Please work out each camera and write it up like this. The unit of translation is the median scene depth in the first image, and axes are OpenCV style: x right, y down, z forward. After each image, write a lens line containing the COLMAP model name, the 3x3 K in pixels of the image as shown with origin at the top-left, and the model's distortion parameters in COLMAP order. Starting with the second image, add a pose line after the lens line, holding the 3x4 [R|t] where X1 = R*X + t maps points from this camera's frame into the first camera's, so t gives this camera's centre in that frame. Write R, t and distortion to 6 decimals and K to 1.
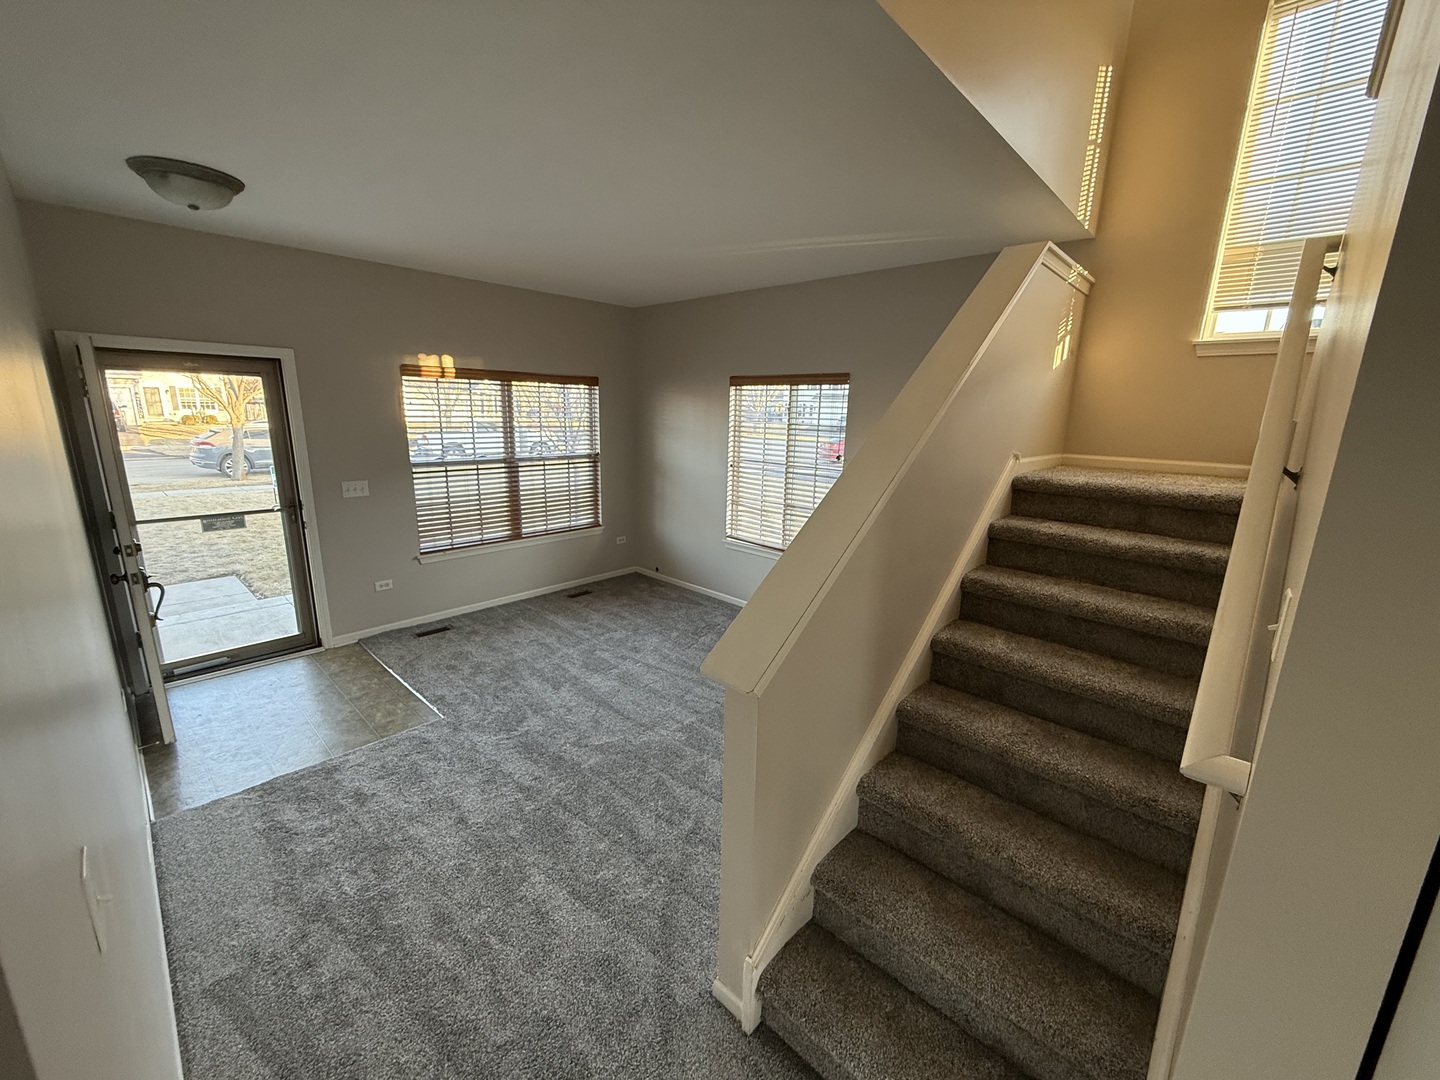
lens RADIAL K [[575.8, 0, 722.4], [0, 575.8, 542.0], [0, 0, 1]] dist [0.002392, -0.001322]
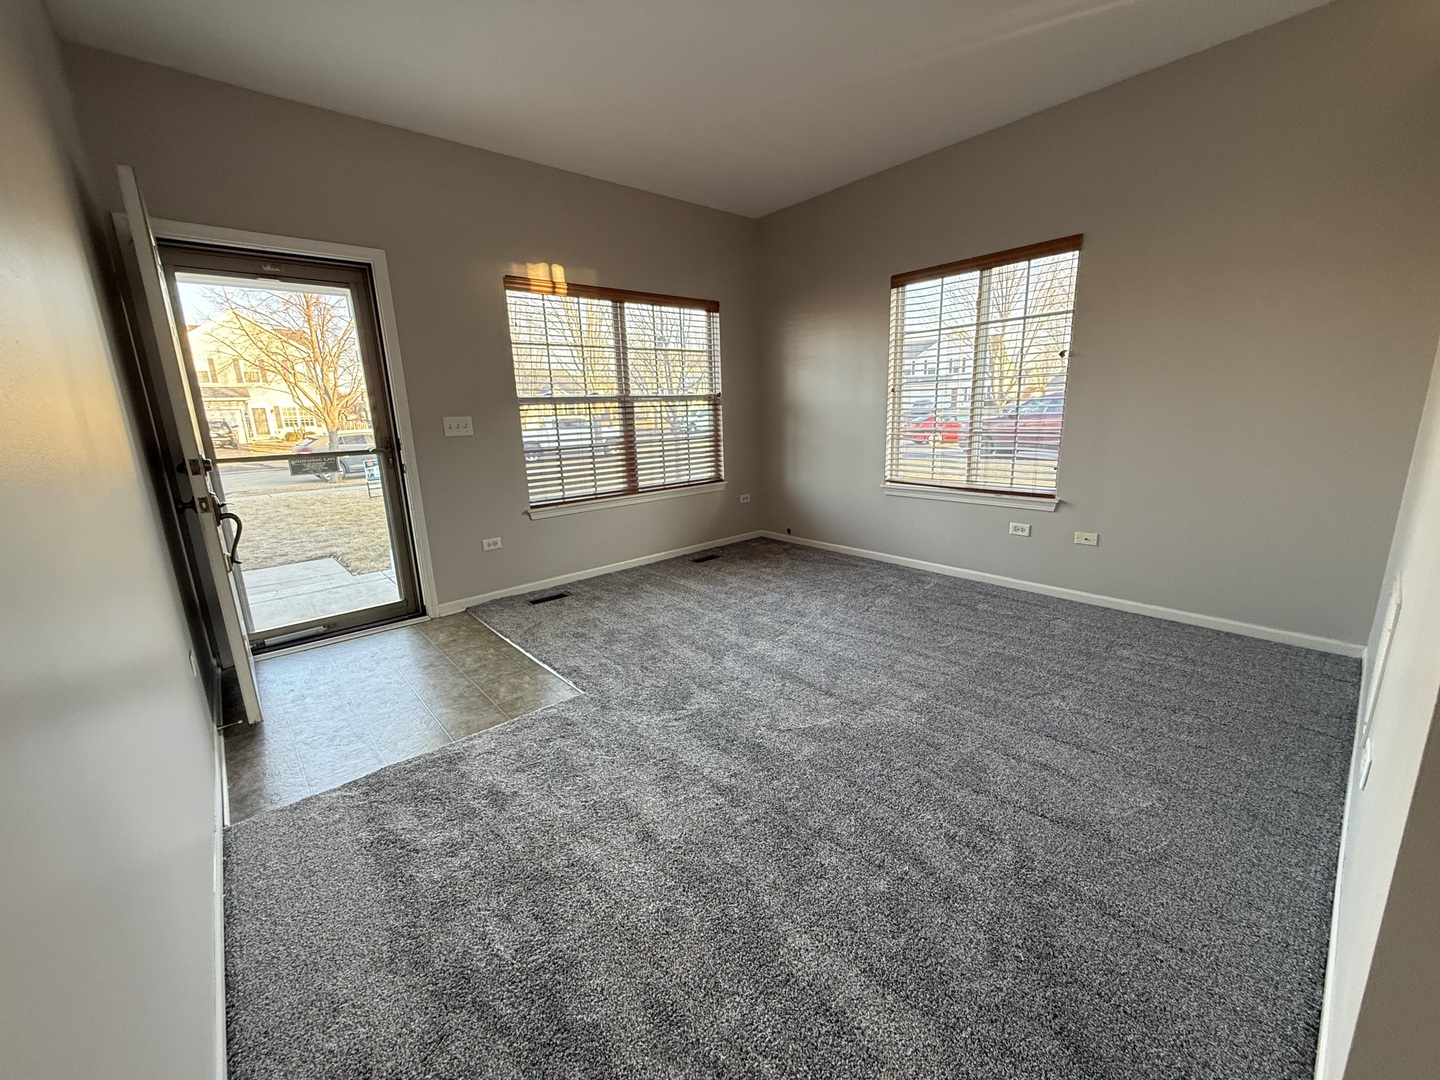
lens RADIAL K [[575.8, 0, 719.0], [0, 575.8, 543.5], [0, 0, 1]] dist [0.002392, -0.001322]
pose [[0.992958, -0.031283, -0.114263, -0.184723], [0.031393, 0.999507, -0.000830, 0.098089], [0.114233, -0.002763, 0.993450, 0.229703]]
